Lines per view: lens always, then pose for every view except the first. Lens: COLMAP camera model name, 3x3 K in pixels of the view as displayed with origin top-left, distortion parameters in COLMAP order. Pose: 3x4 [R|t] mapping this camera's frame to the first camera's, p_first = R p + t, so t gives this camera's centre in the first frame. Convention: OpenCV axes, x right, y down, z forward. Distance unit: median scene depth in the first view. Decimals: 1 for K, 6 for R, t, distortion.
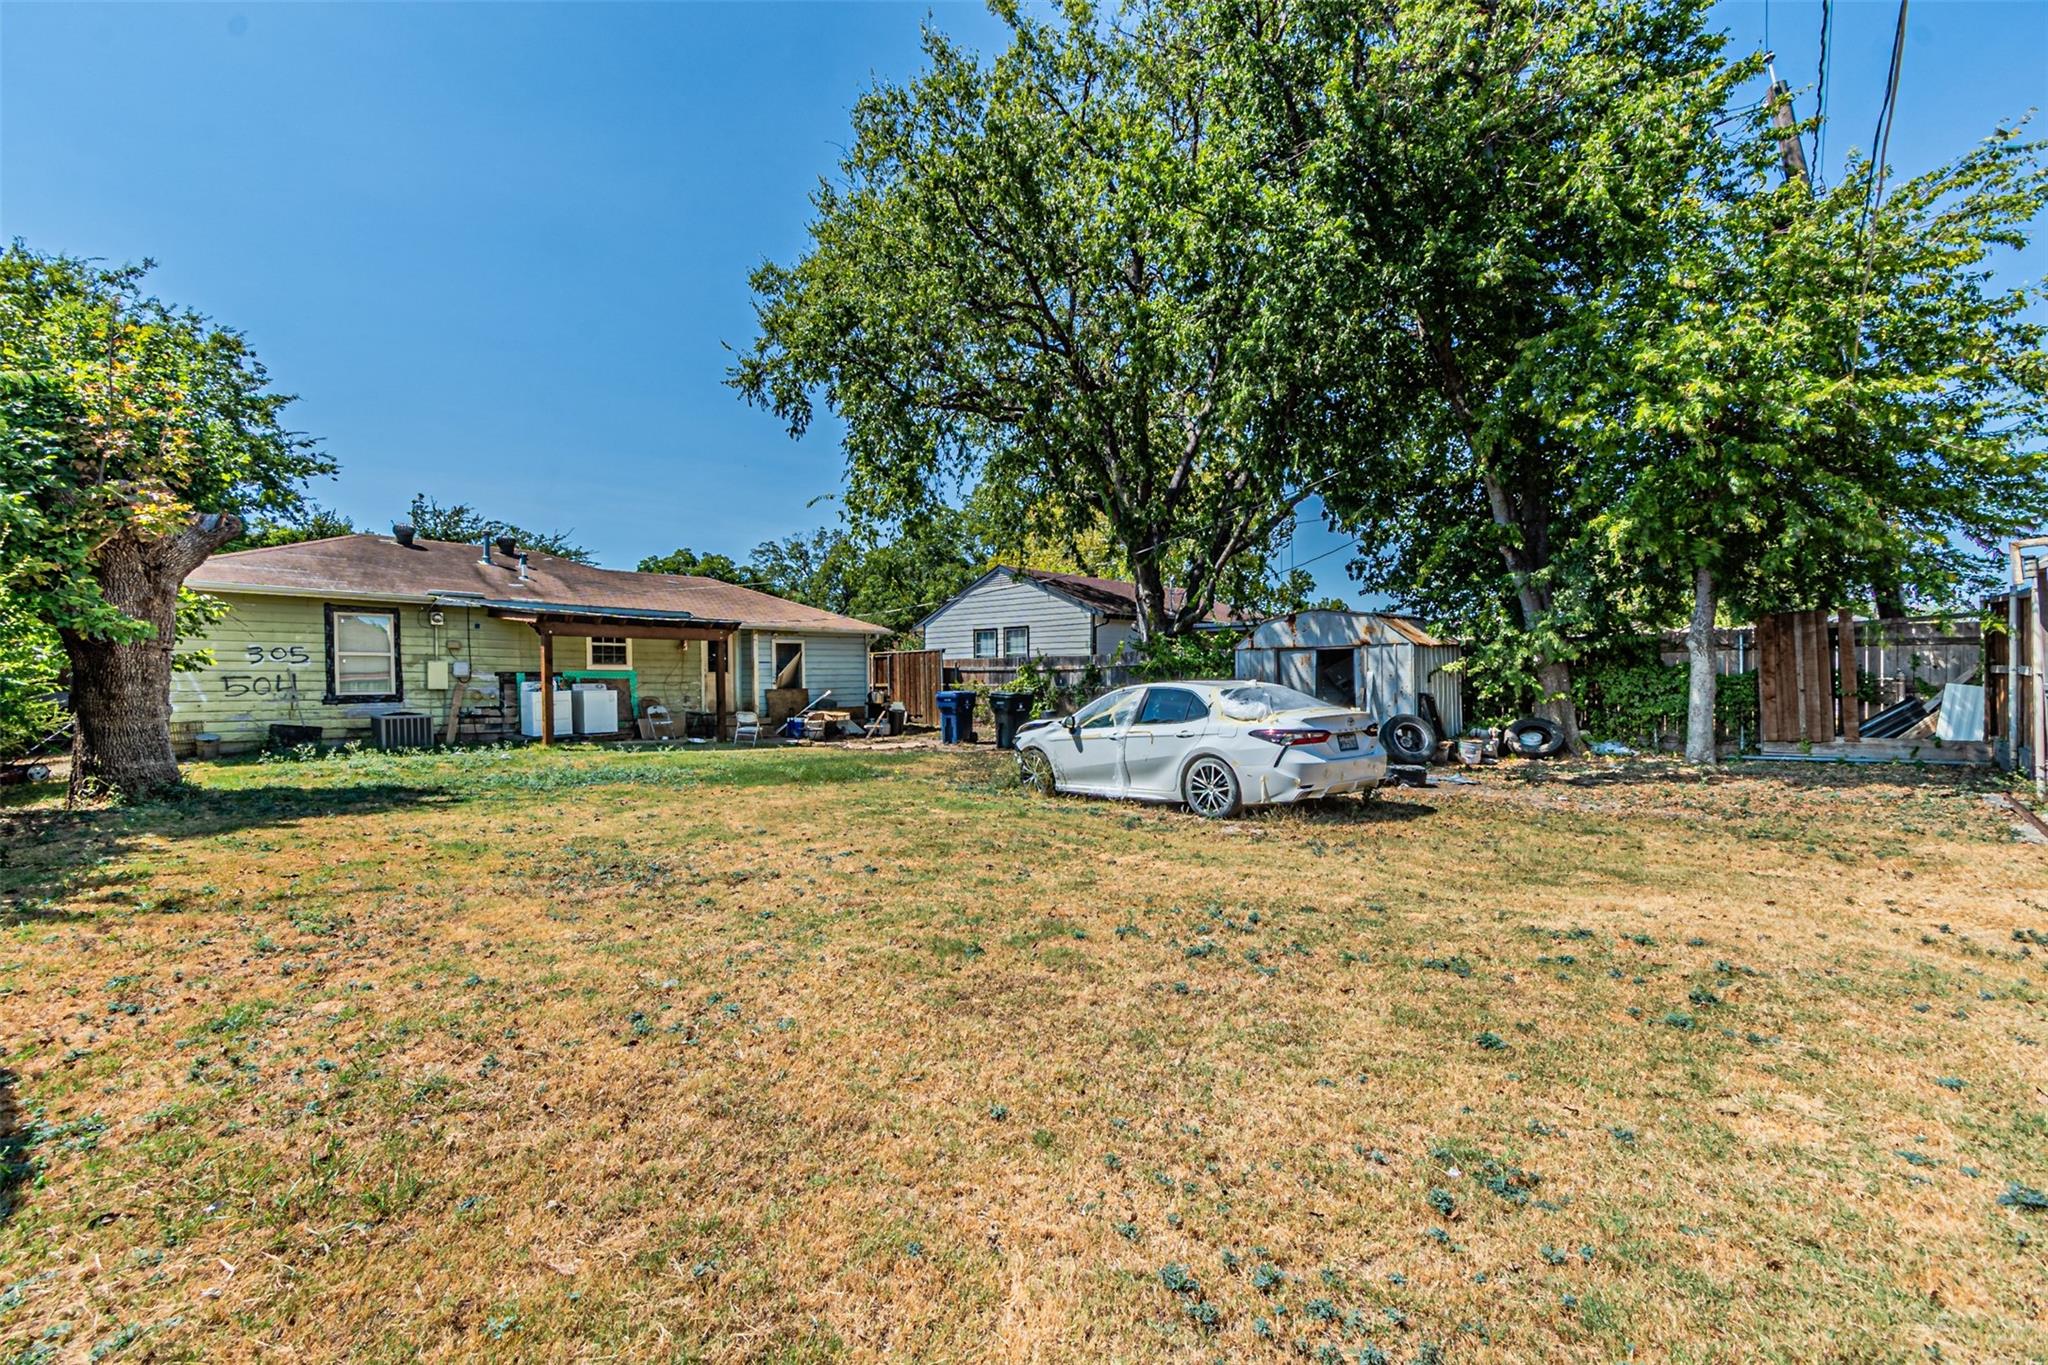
lens RADIAL K [[901.8, 0, 1011.7], [0, 901.8, 681.9], [0, 0, 1]] dist [0.011203, -0.002172]
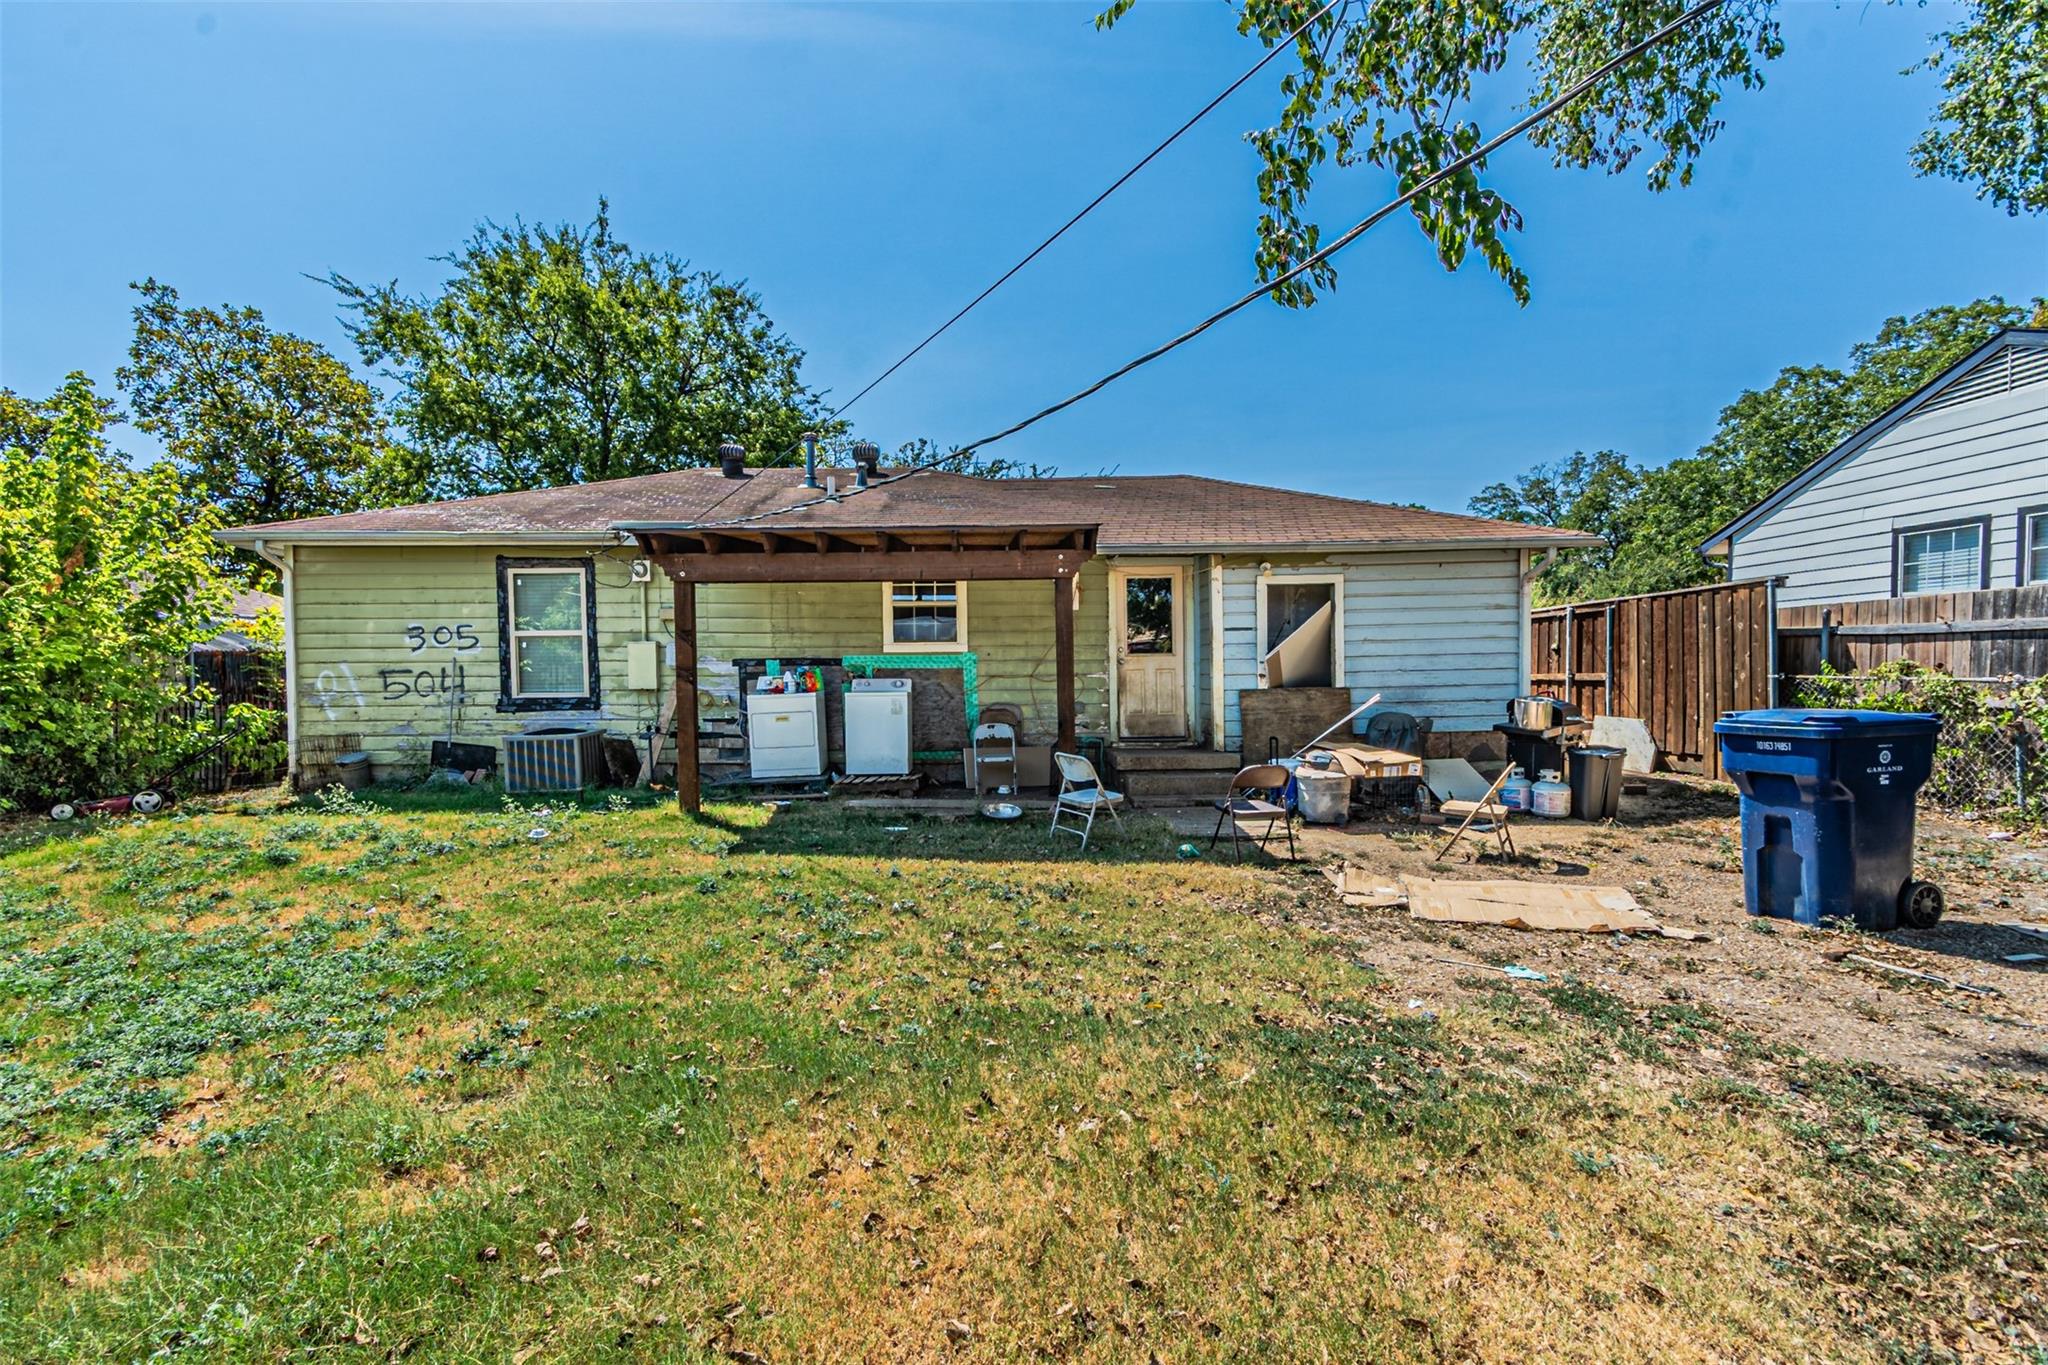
lens RADIAL K [[901.8, 0, 976.1], [0, 901.8, 704.9], [0, 0, 1]] dist [0.011203, -0.002172]
pose [[0.686604, 0.023165, -0.726662, -0.045816], [0.007132, 0.999230, 0.038593, -0.002820], [0.726997, -0.031681, 0.685910, 0.765136]]
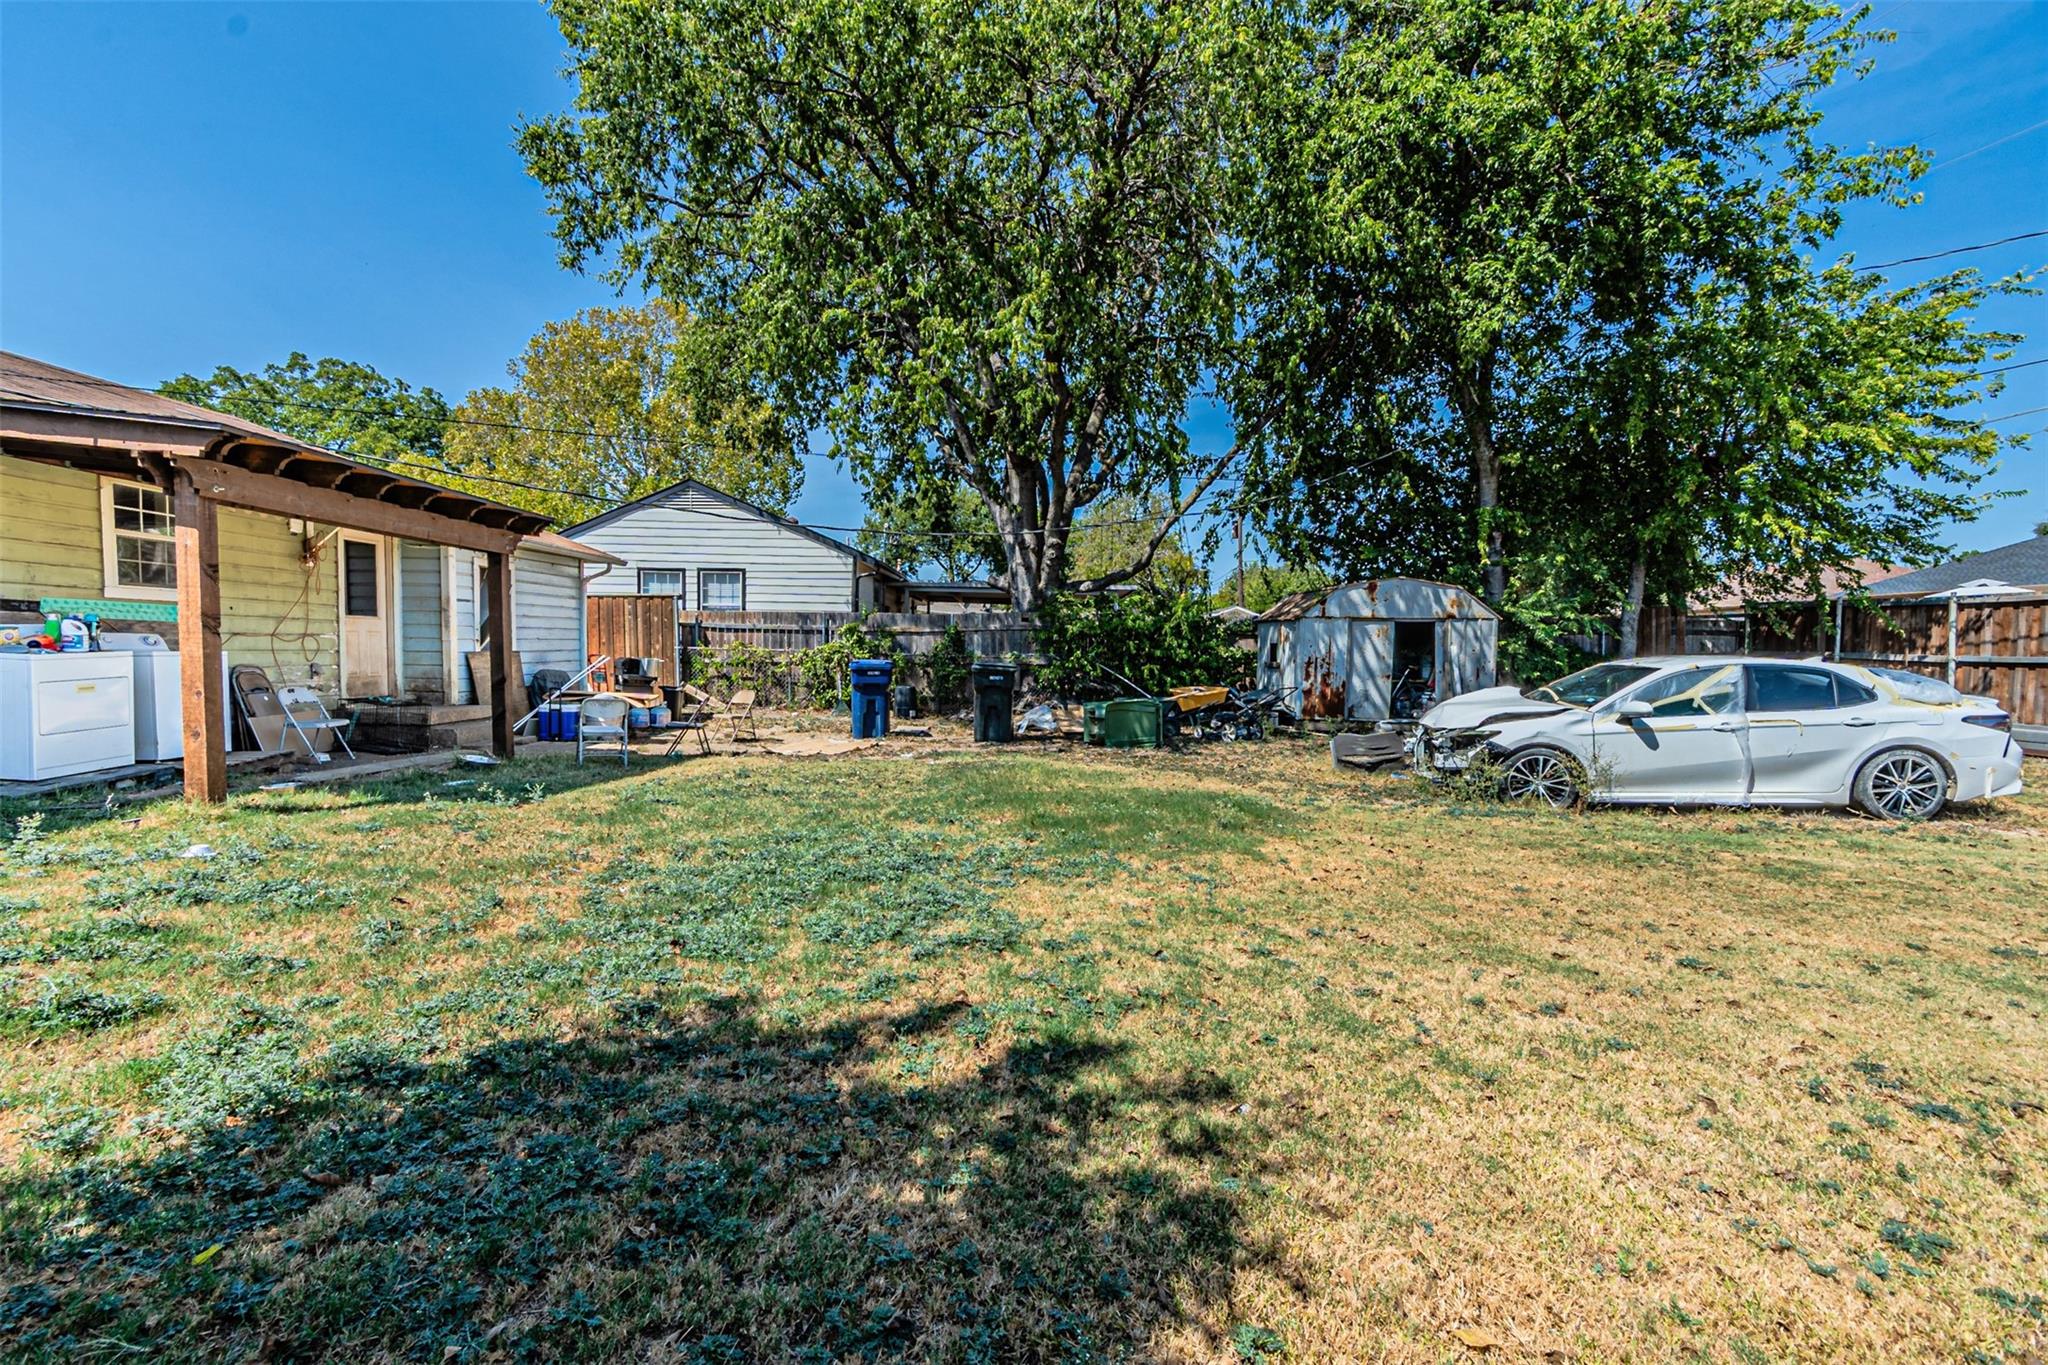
lens RADIAL K [[901.8, 0, 1013.0], [0, 901.8, 671.1], [0, 0, 1]] dist [0.011203, -0.002172]
pose [[0.728171, 0.000017, 0.685395, -0.517728], [-0.017791, 0.999664, 0.018876, 0.004797], [-0.685165, -0.025939, 0.727926, 0.504959]]
